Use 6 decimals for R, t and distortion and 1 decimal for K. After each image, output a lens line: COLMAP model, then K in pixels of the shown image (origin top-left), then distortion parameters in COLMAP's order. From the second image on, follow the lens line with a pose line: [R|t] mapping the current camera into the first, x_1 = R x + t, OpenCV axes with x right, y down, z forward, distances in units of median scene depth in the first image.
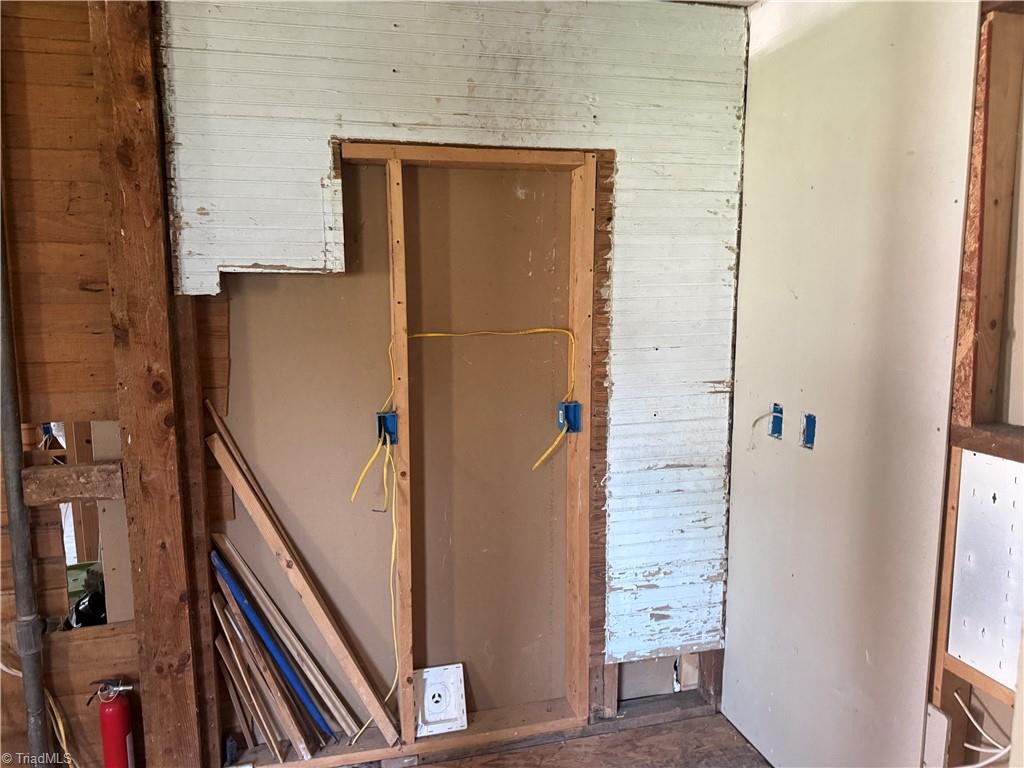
lens RADIAL K [[695.4, 0, 512.0], [0, 695.4, 384.0], [0, 0, 1]] dist [0.028262, -0.003574]
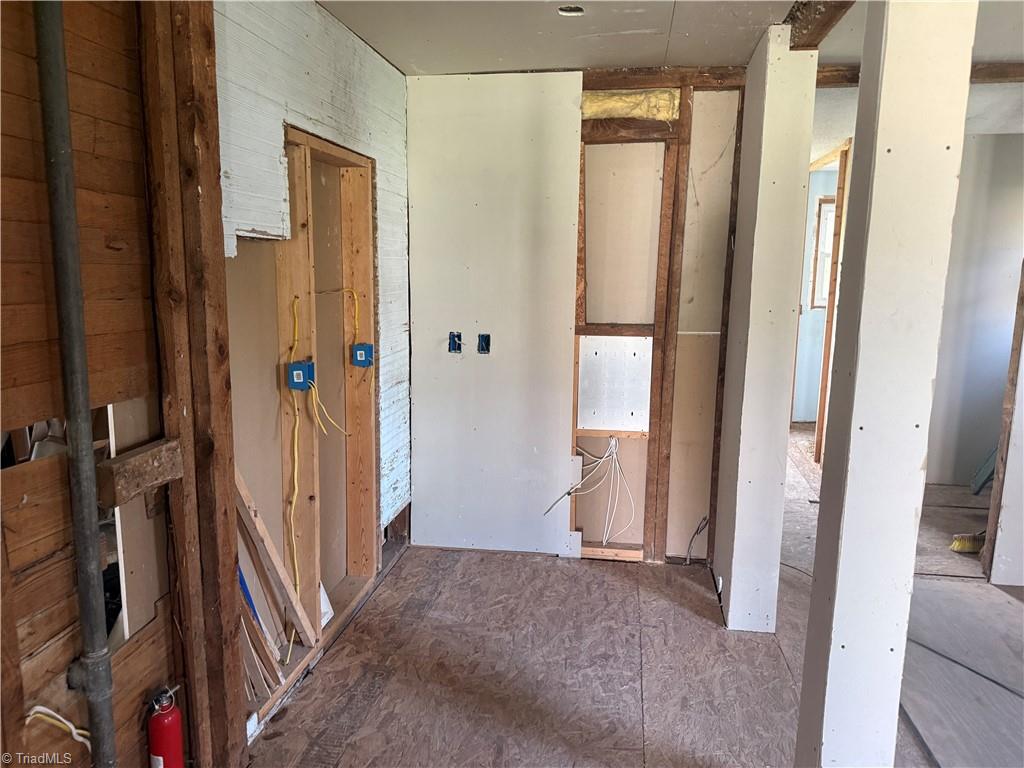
lens RADIAL K [[721.2, 0, 515.1], [0, 721.2, 384.8], [0, 0, 1]] dist [0.002203, -0.007578]
pose [[0.388595, -0.134484, 0.911542, -1.230960], [0.100077, 0.989599, 0.103337, -0.011008], [-0.915958, 0.051068, 0.398011, 0.210308]]
